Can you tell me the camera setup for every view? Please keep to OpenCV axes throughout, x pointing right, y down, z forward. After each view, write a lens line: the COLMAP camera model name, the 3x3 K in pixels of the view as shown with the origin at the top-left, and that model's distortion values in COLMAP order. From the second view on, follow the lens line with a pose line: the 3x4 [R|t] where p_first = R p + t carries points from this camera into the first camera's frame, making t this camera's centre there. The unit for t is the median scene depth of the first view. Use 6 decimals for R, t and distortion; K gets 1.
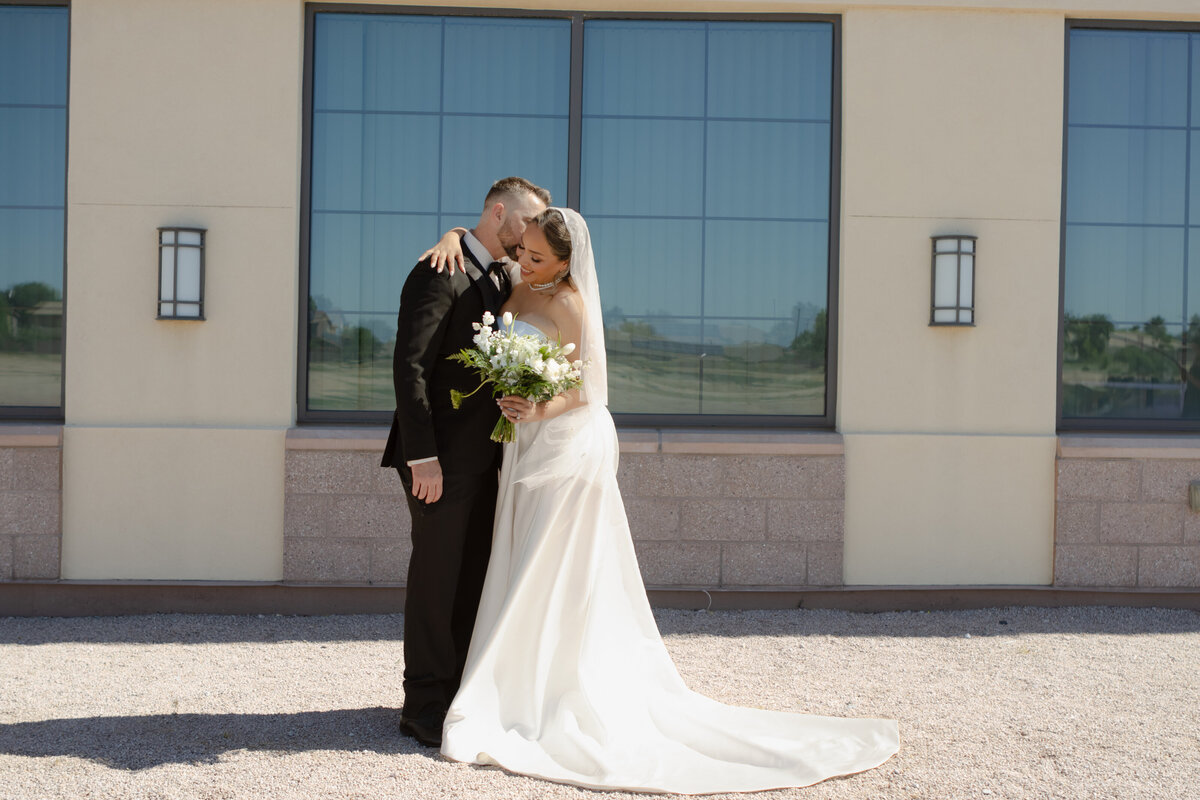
lens RADIAL K [[1554.6, 0, 652.4], [0, 1554.6, 422.3], [0, 0, 1]] dist [-0.045357, 0.098941]
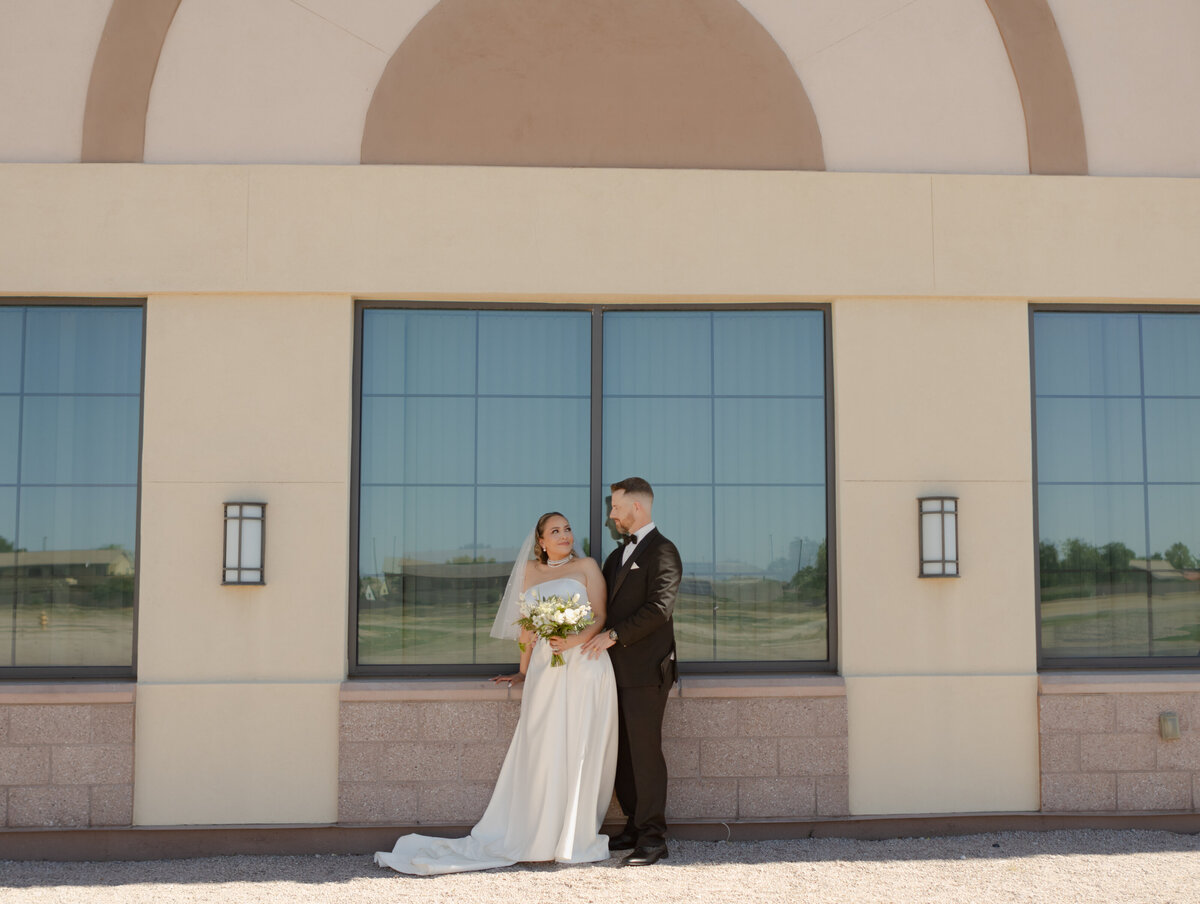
lens RADIAL K [[1592.2, 0, 664.8], [0, 1592.2, 474.6], [0, 0, 1]] dist [-0.033161, 0.095313]
pose [[0.999741, -0.019300, 0.012058, -0.016592], [0.020613, 0.992515, -0.120370, -0.001737], [-0.009645, 0.120587, 0.992656, -0.142933]]
